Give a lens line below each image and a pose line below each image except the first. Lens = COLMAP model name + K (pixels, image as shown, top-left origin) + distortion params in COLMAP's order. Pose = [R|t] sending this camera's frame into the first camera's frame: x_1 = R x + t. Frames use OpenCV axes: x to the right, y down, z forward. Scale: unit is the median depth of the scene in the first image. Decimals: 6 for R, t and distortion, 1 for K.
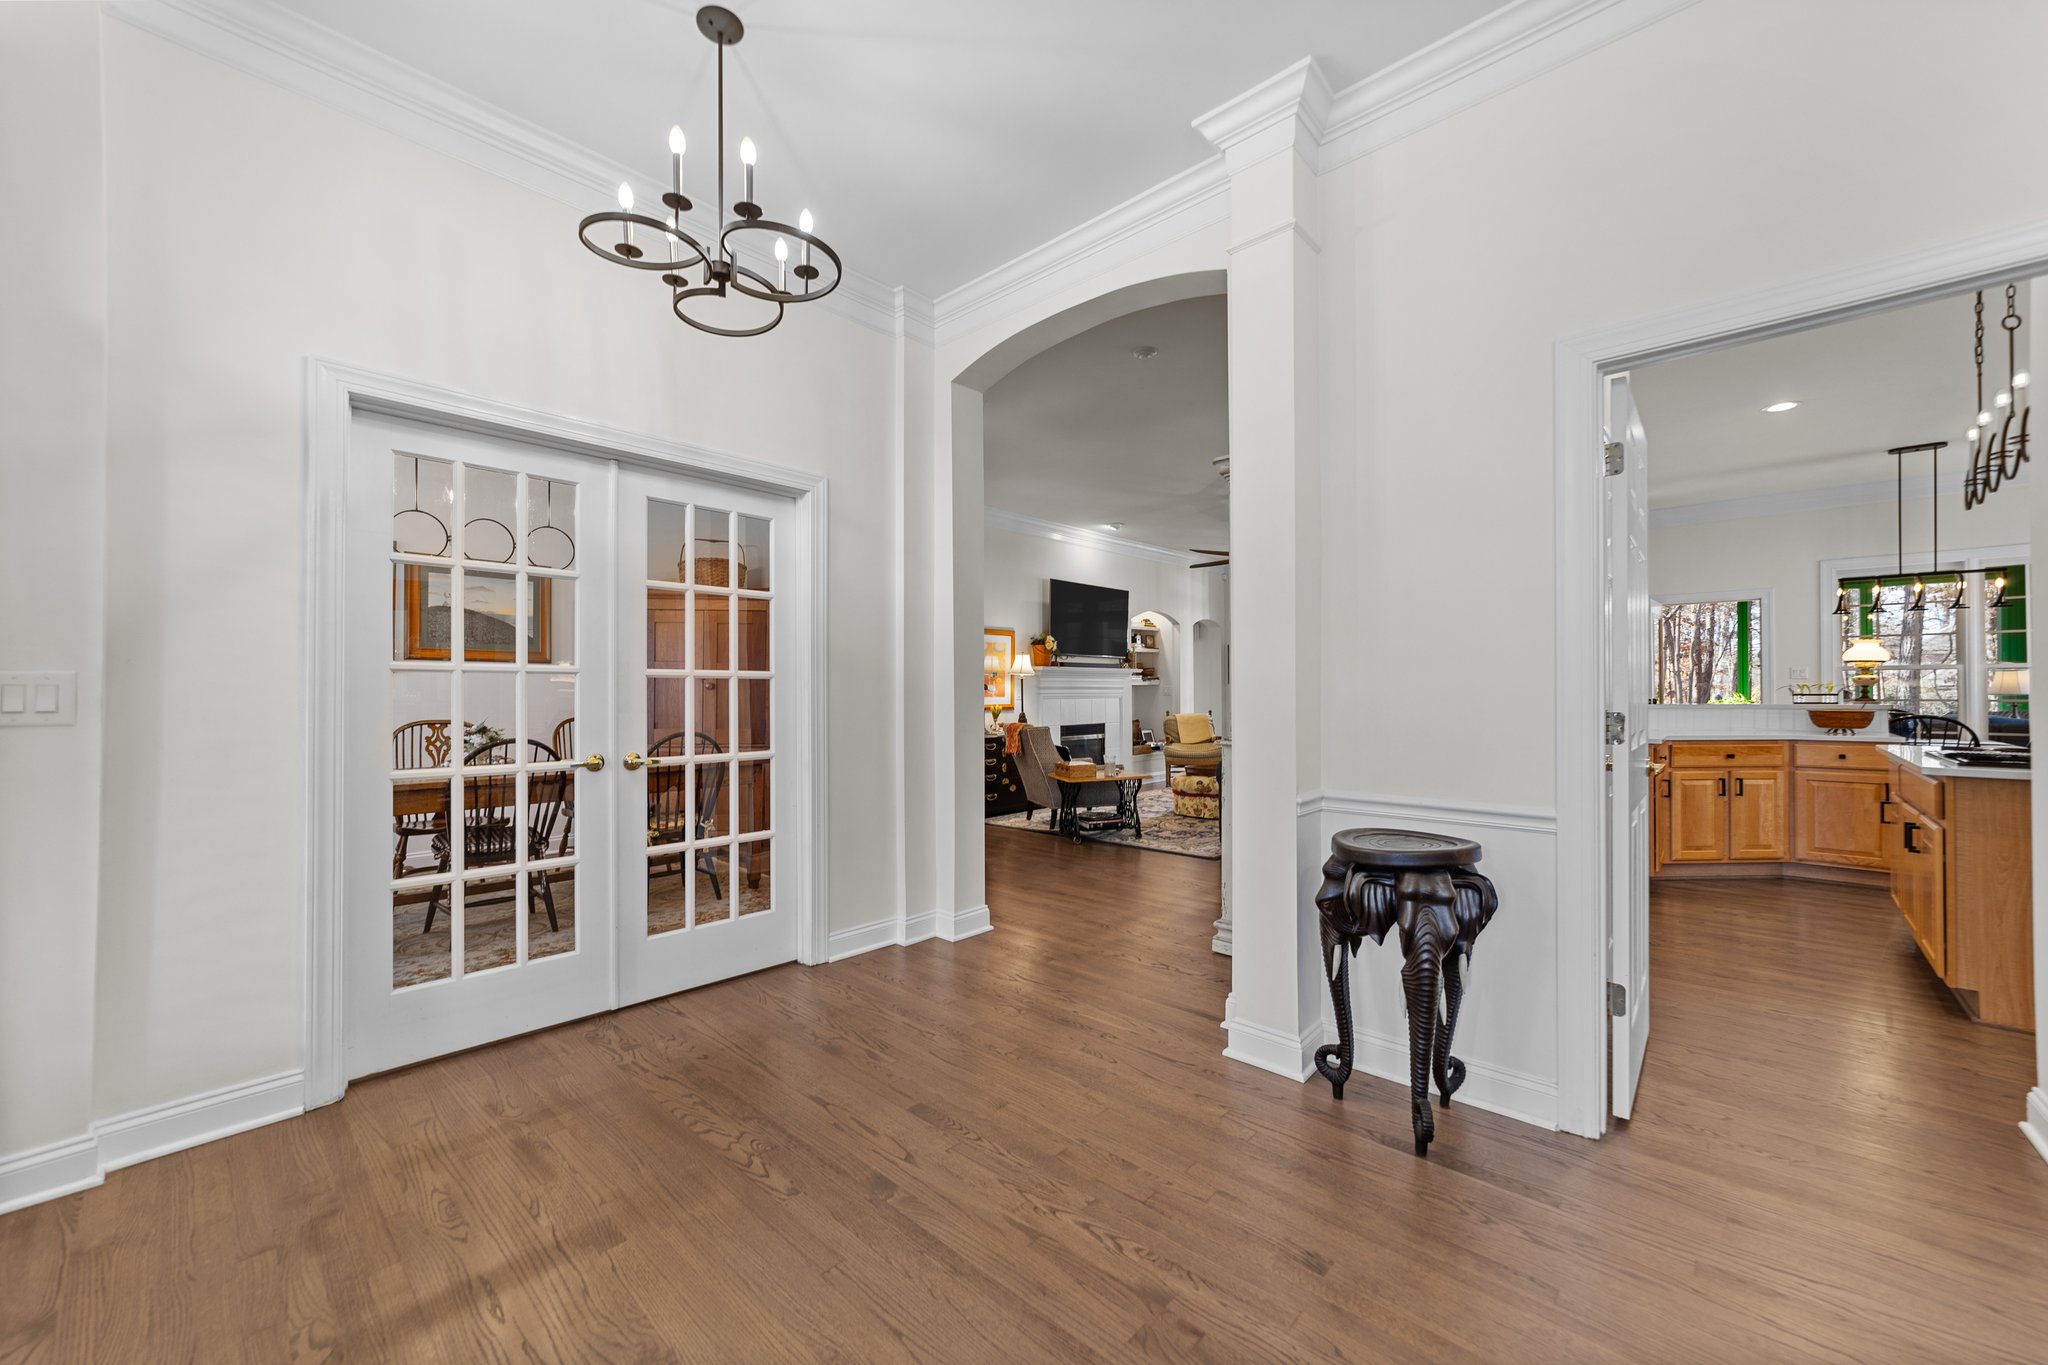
lens RADIAL K [[791.6, 0, 1026.8], [0, 791.6, 692.9], [0, 0, 1]] dist [-0.010288, 0.004962]
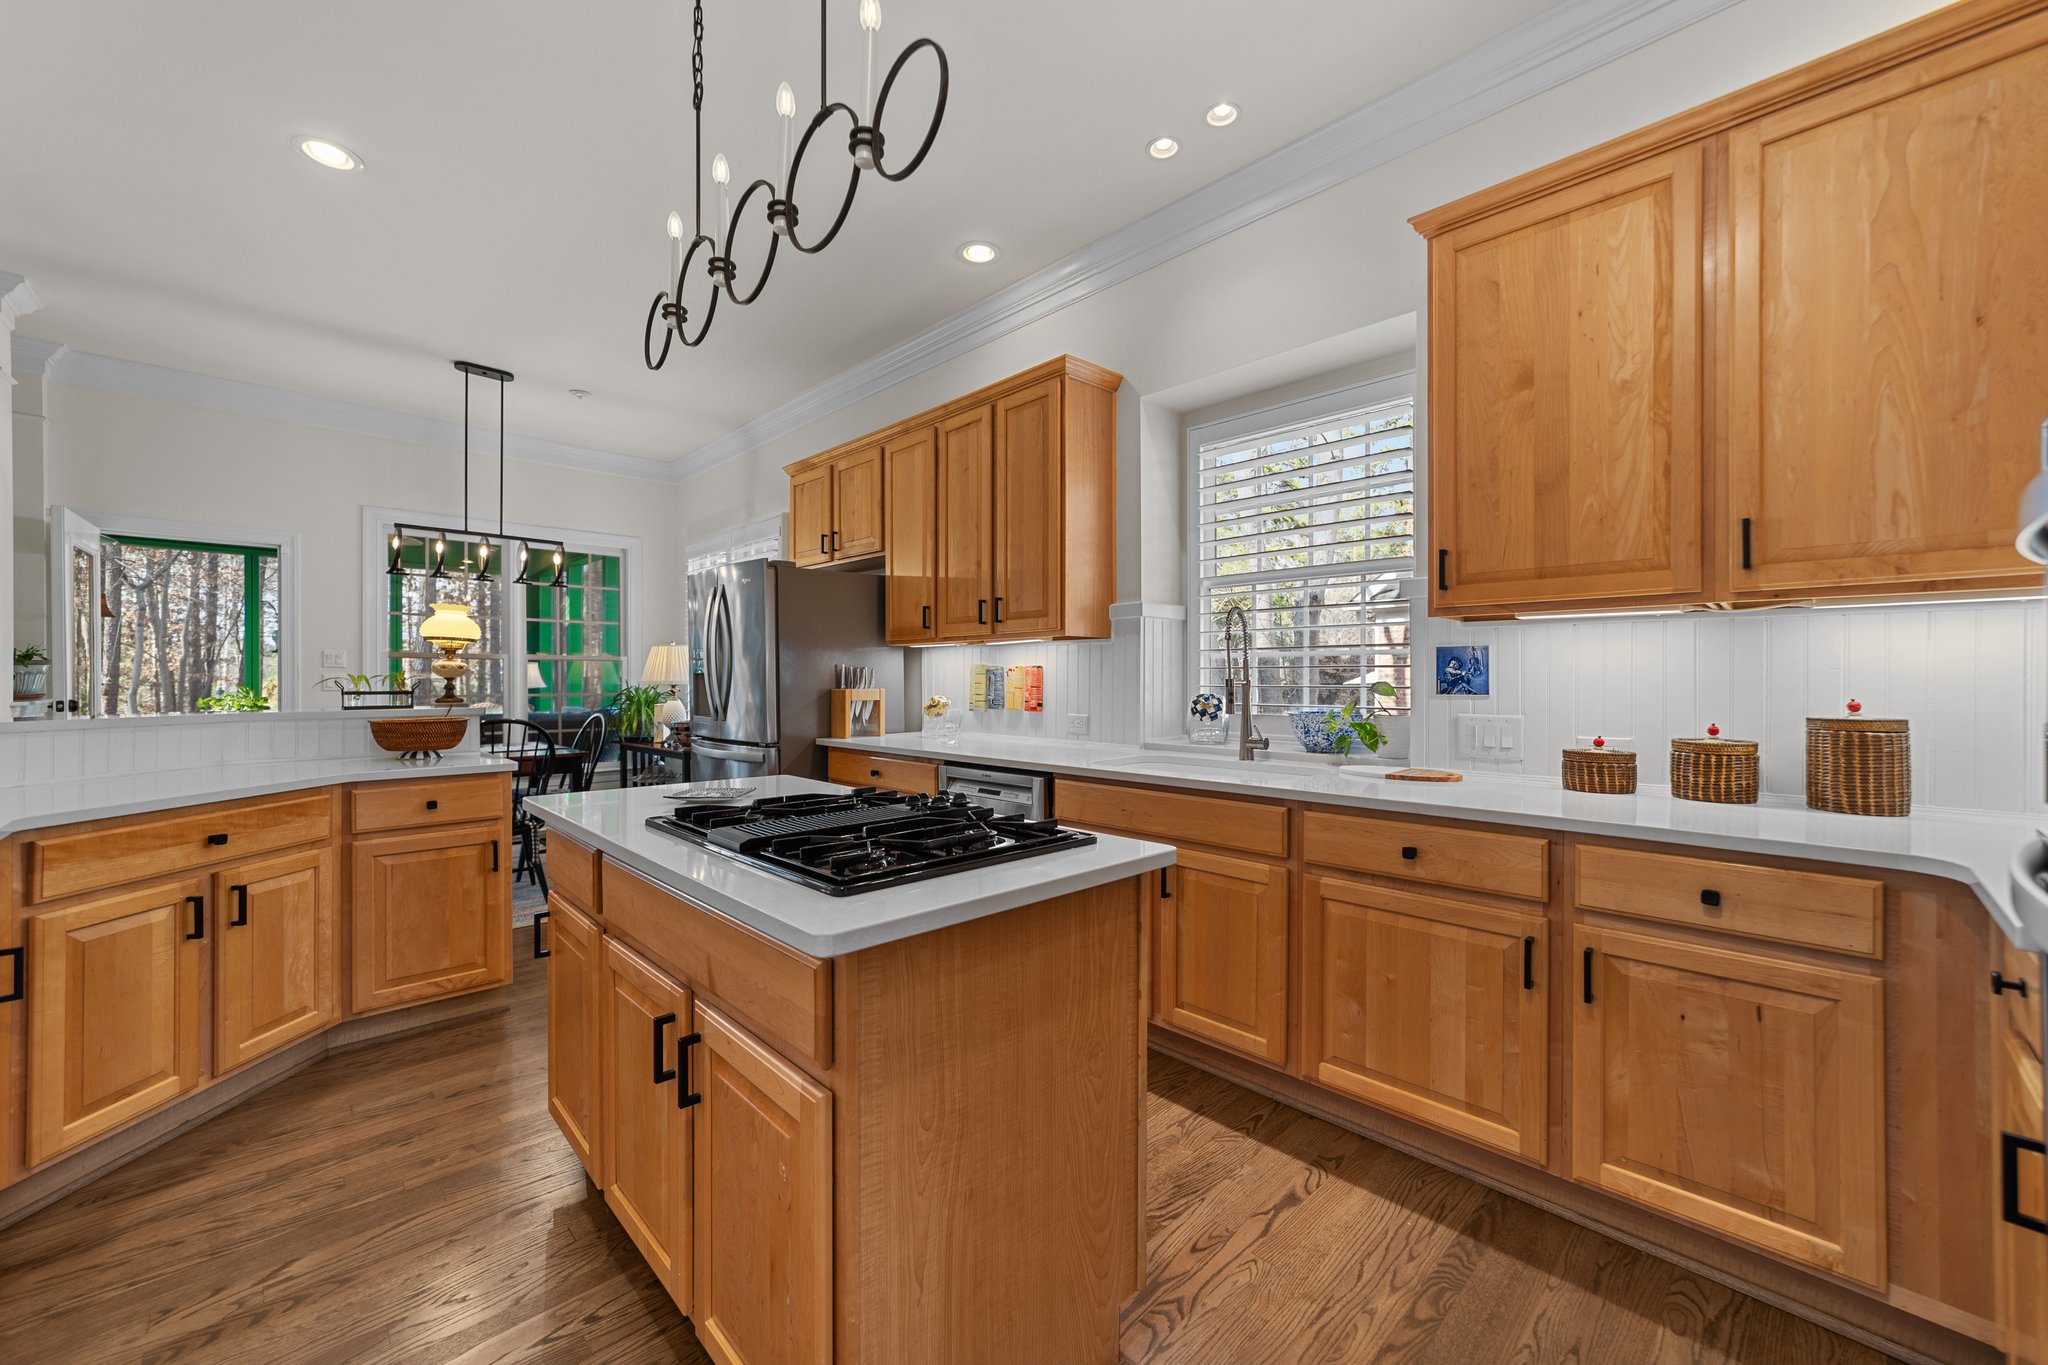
lens RADIAL K [[791.6, 0, 1029.8], [0, 791.6, 681.3], [0, 0, 1]] dist [-0.010288, 0.004962]
pose [[0.055187, 0.002611, 0.998473, 0.280031], [0.001412, 0.999995, -0.002693, -0.002962], [-0.998475, 0.001559, 0.055183, 0.305187]]
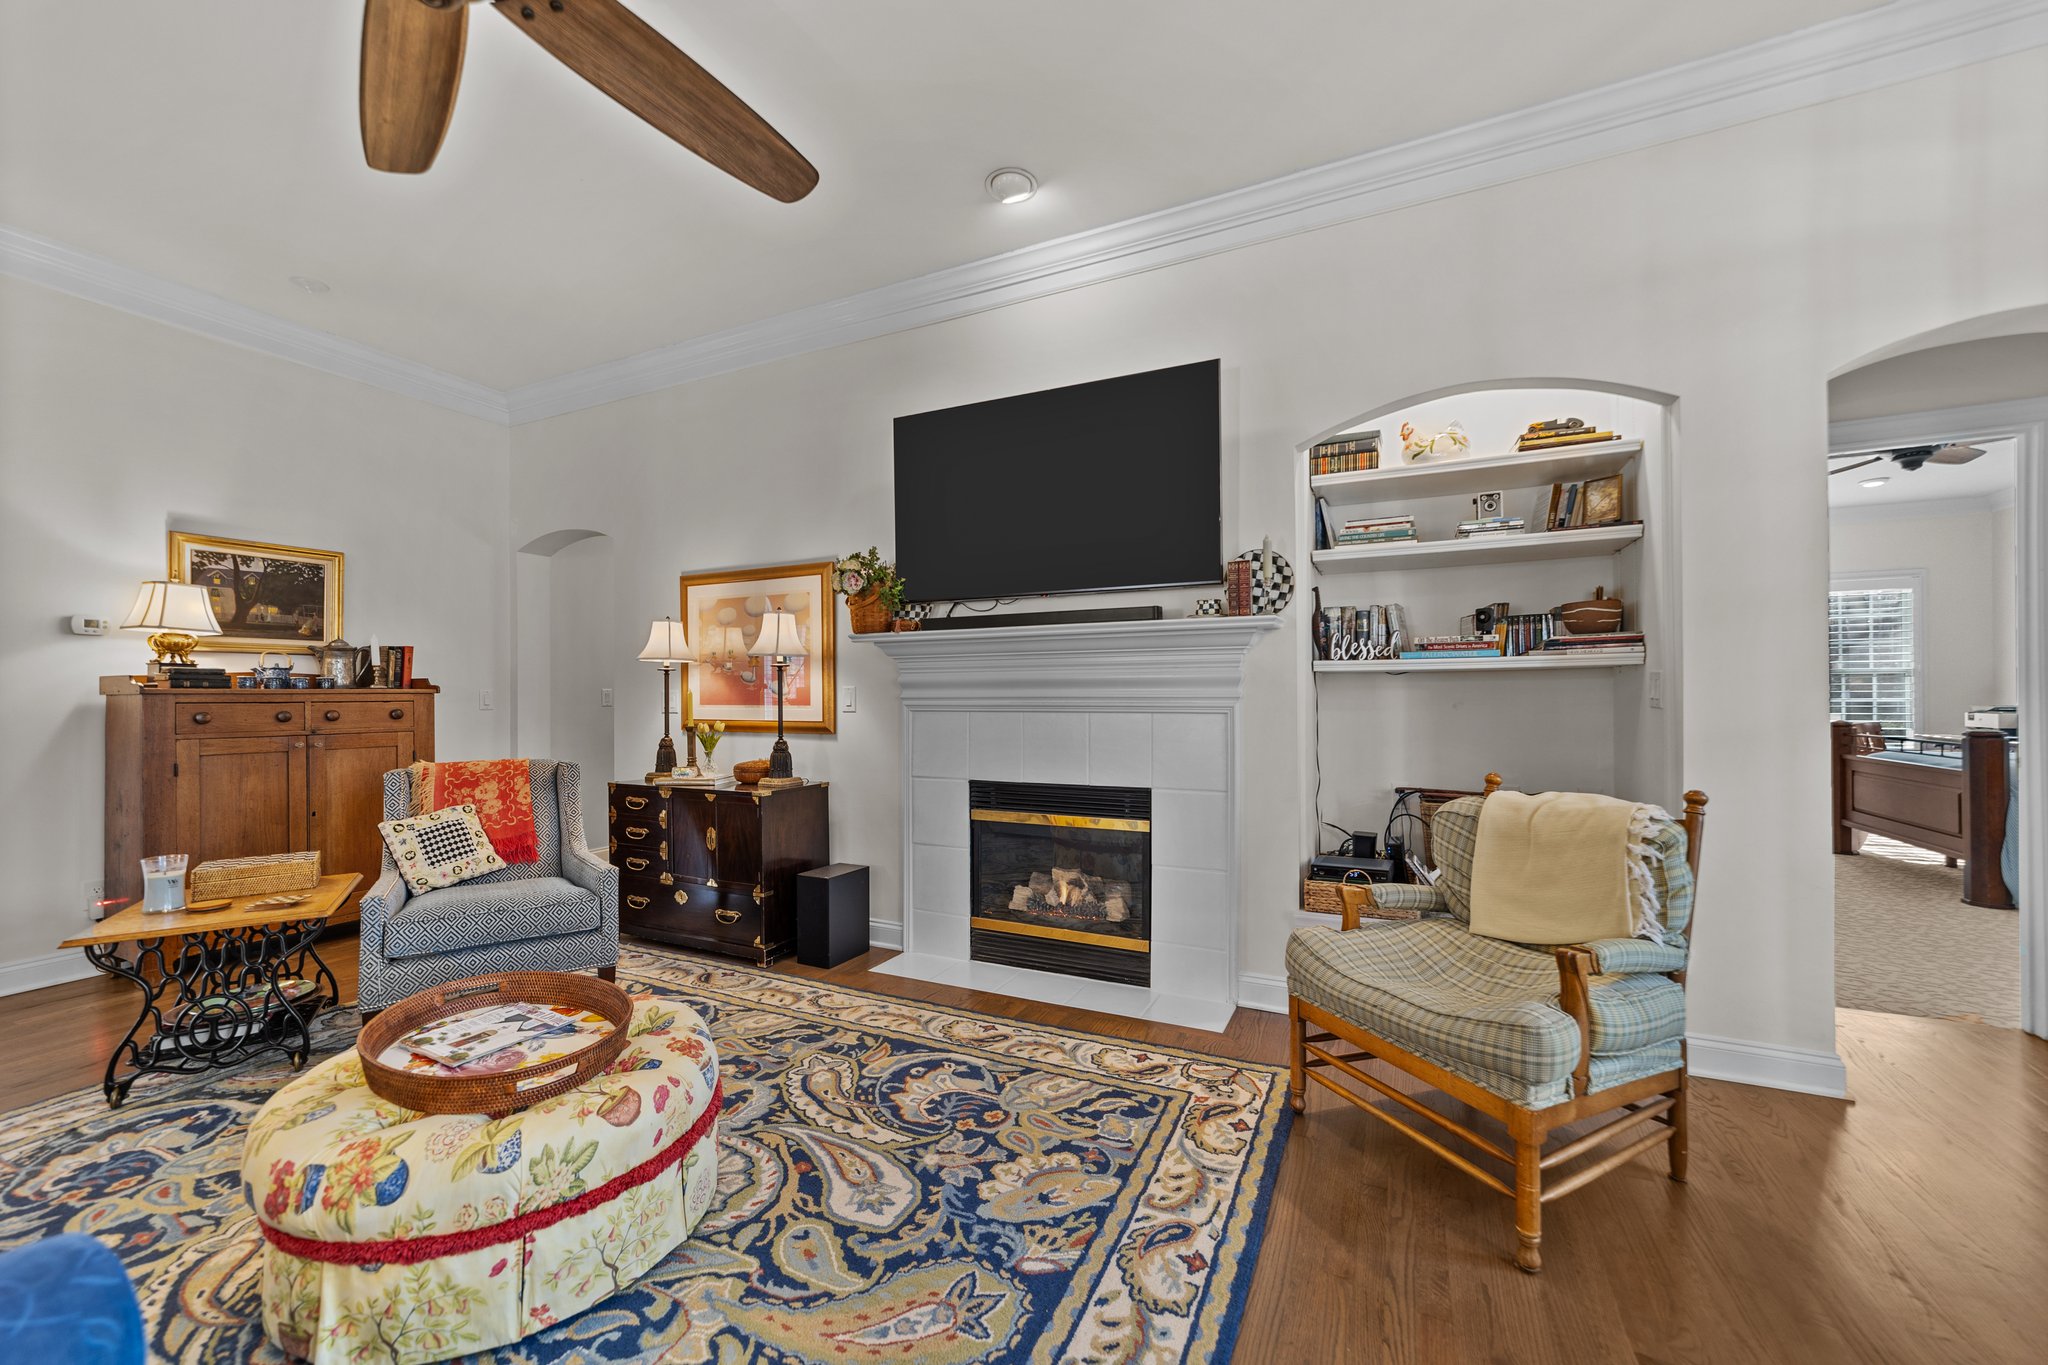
lens RADIAL K [[791.6, 0, 1027.0], [0, 791.6, 695.1], [0, 0, 1]] dist [-0.010288, 0.004962]
pose [[0.295219, 0.001338, -0.955429, 0.452274], [0.000437, 0.999999, 0.001536, -0.001732], [0.955429, -0.000870, 0.295218, 0.965255]]
